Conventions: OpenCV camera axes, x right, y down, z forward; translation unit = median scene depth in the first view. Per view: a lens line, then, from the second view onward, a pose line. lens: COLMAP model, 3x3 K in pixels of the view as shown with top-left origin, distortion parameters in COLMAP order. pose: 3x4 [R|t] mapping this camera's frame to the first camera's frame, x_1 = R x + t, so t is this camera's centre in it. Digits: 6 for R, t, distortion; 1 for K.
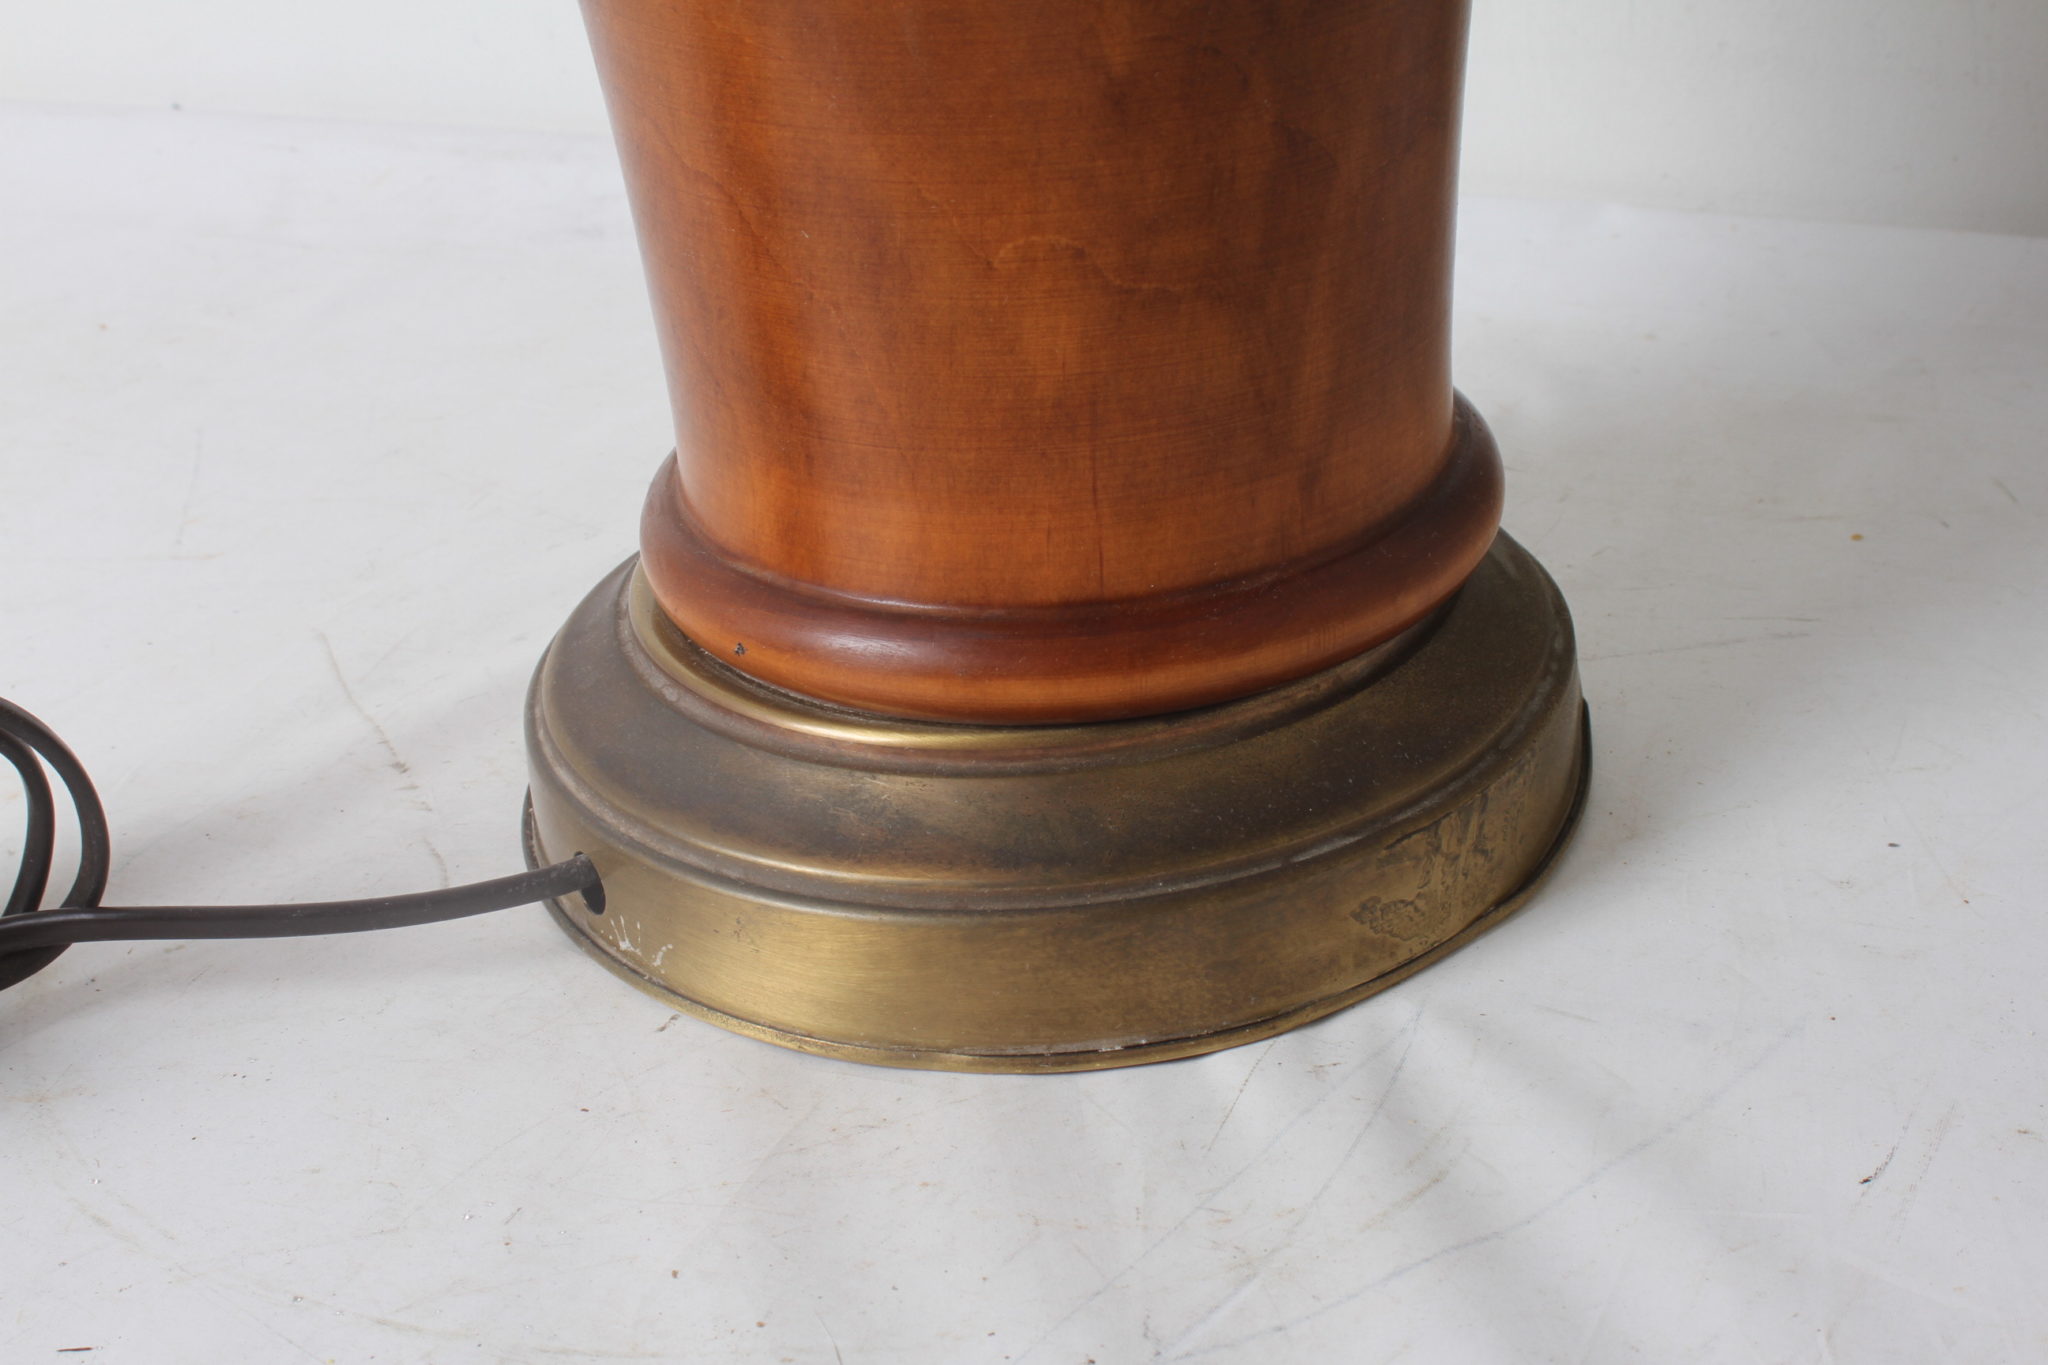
lens RADIAL K [[3407.8, 0, 1024.0], [0, 3407.8, 682.5], [0, 0, 1]] dist [-0.220752, -0.000063]
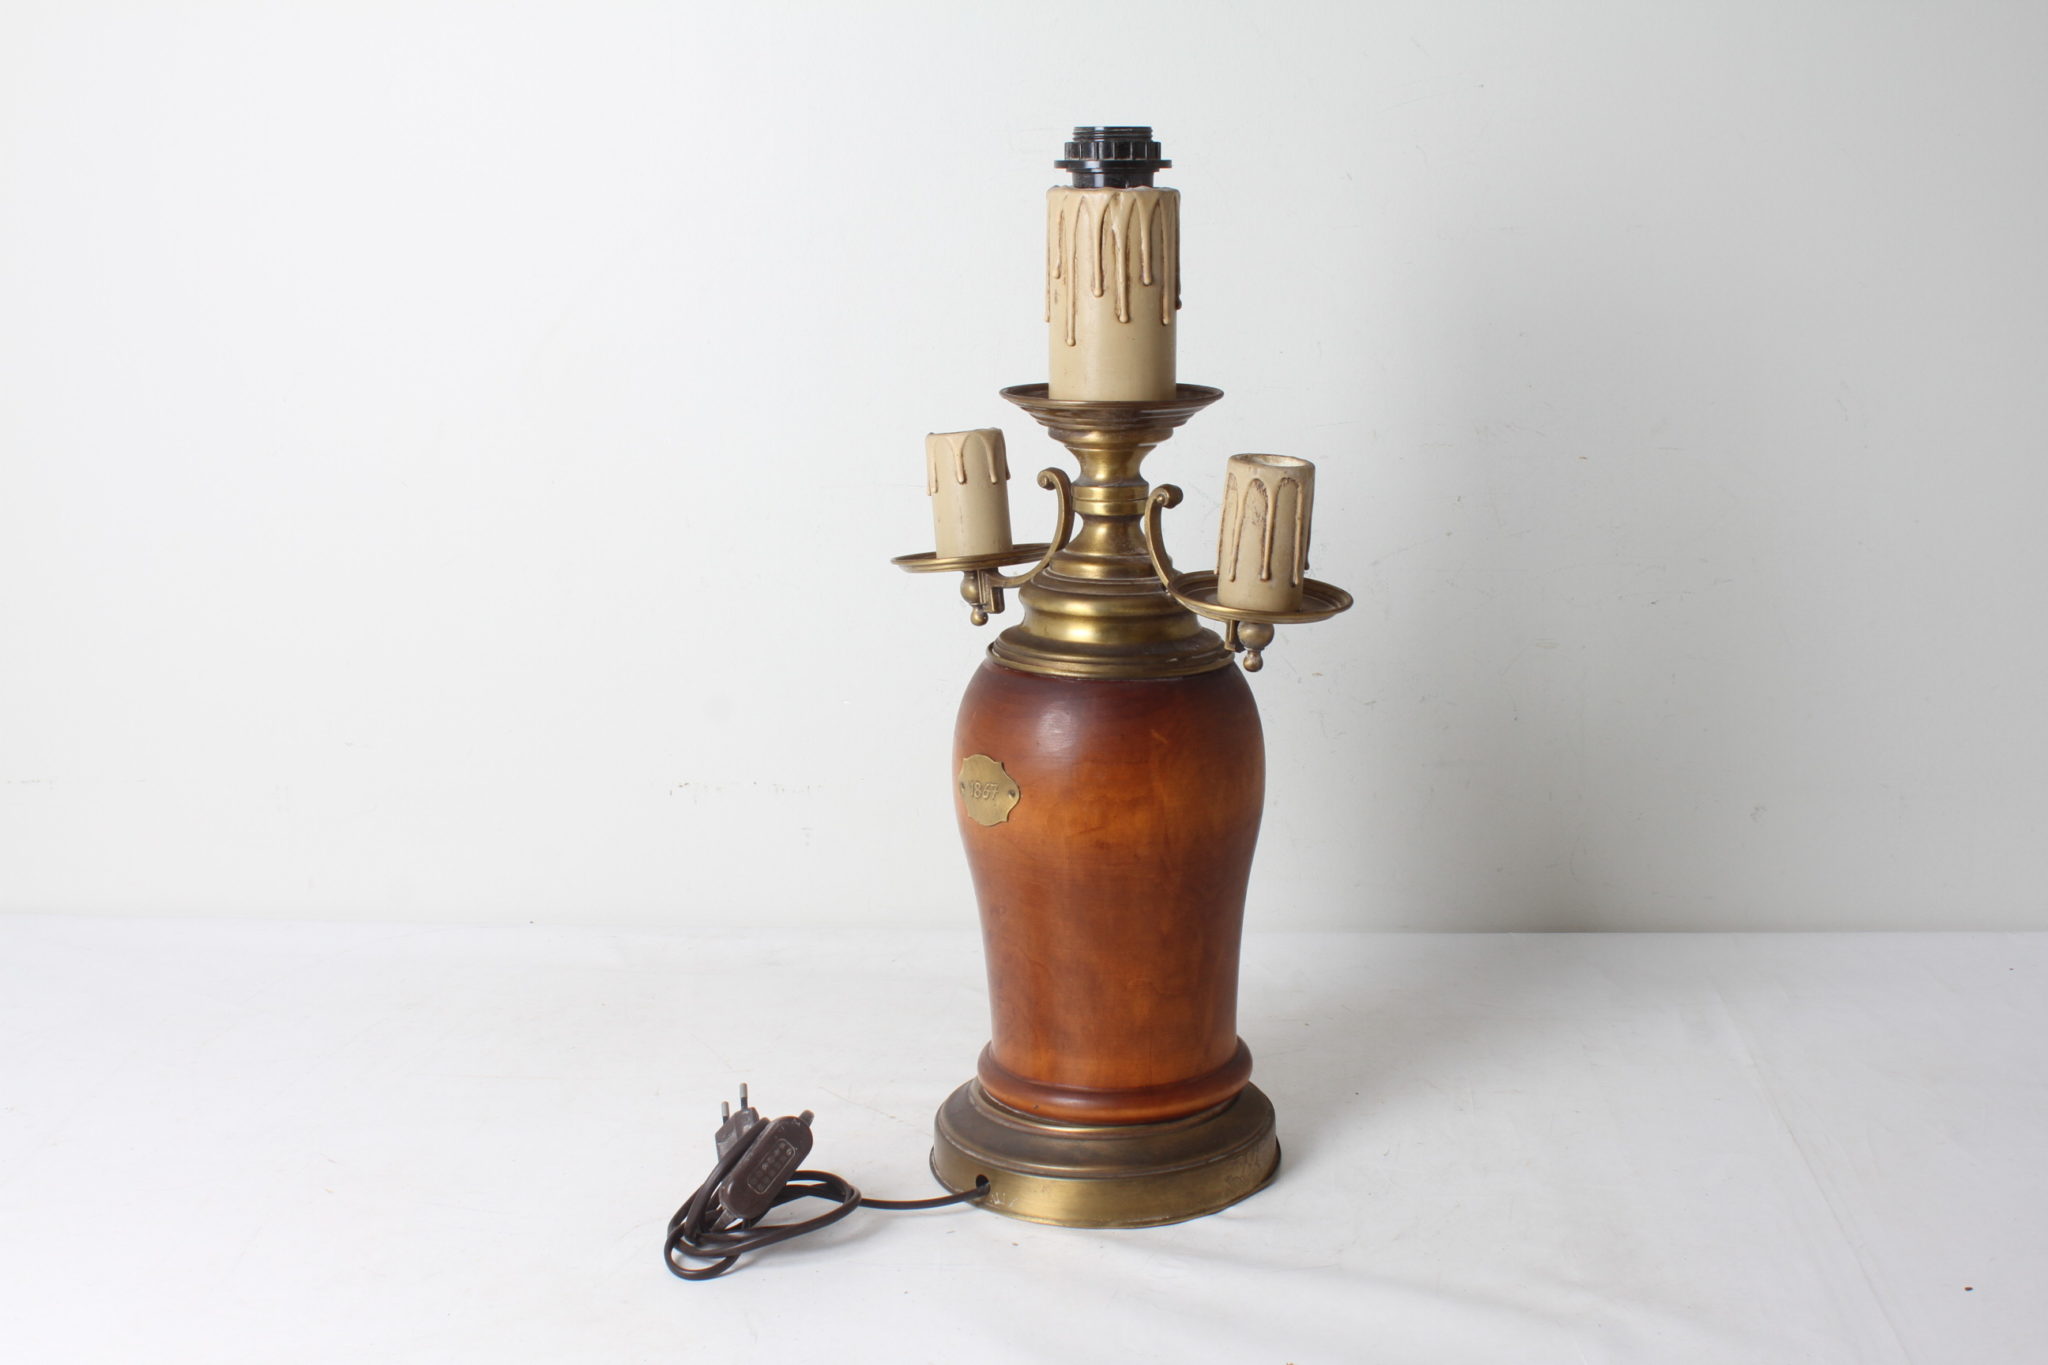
lens RADIAL K [[2641.0, 0, 1024.0], [0, 2641.0, 682.5], [0, 0, 1]] dist [0.006856, 0.022789]
pose [[0.985809, 0.013135, 0.167359, -0.550468], [0.030266, 0.966691, -0.254151, 0.253928], [-0.165122, 0.255609, 0.952575, -1.607311]]
